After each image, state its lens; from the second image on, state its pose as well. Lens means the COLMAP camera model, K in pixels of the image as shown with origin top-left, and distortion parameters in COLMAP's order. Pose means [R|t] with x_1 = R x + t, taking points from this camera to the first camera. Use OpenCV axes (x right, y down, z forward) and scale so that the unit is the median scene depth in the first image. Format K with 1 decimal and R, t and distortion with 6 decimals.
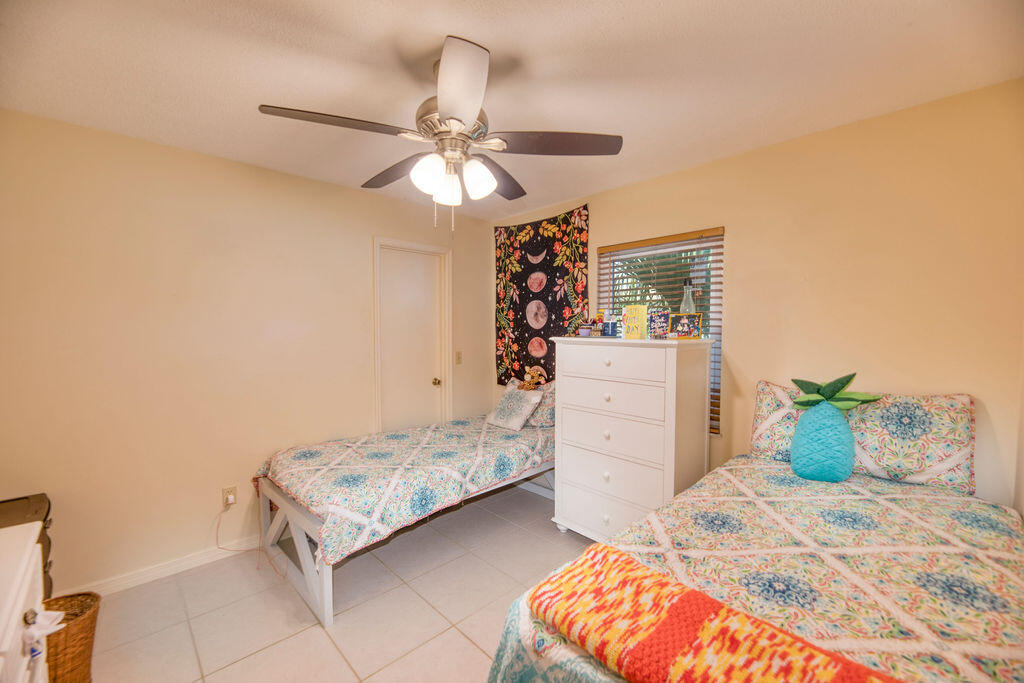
lens RADIAL K [[411.3, 0, 512.2], [0, 411.3, 332.8], [0, 0, 1]] dist [-0.000383, -0.000172]
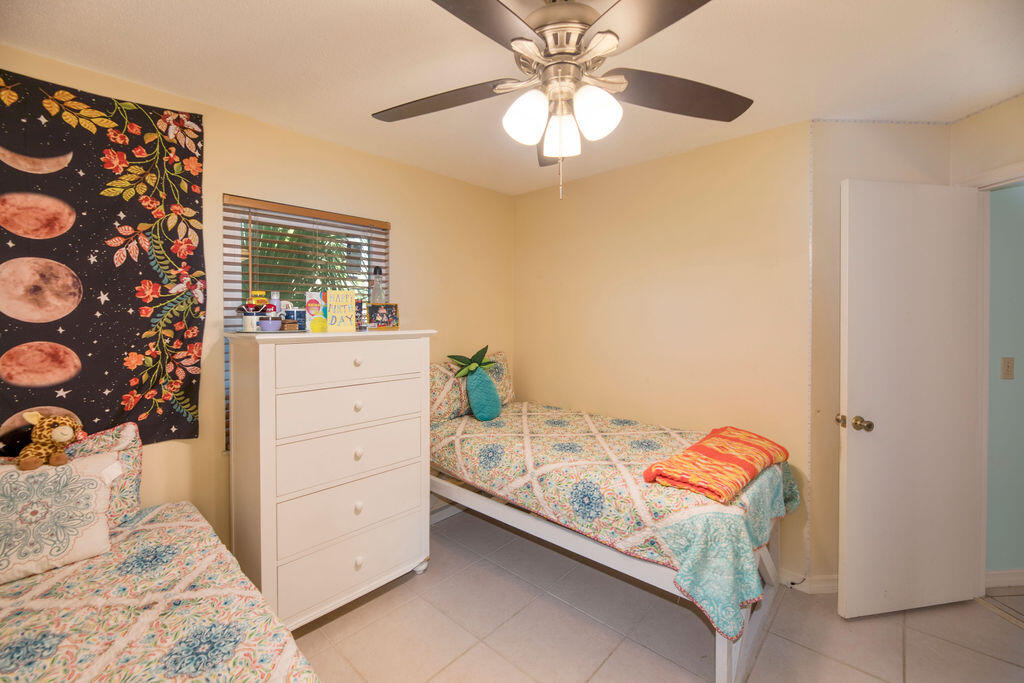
lens RADIAL K [[413.9, 0, 511.9], [0, 413.9, 316.0], [0, 0, 1]] dist [-0.023396, -0.000229]
pose [[-0.055640, -0.001583, 0.998450, -0.430614], [0.015115, 0.999883, 0.002428, -0.010425], [-0.998336, 0.015227, -0.055610, 0.563050]]
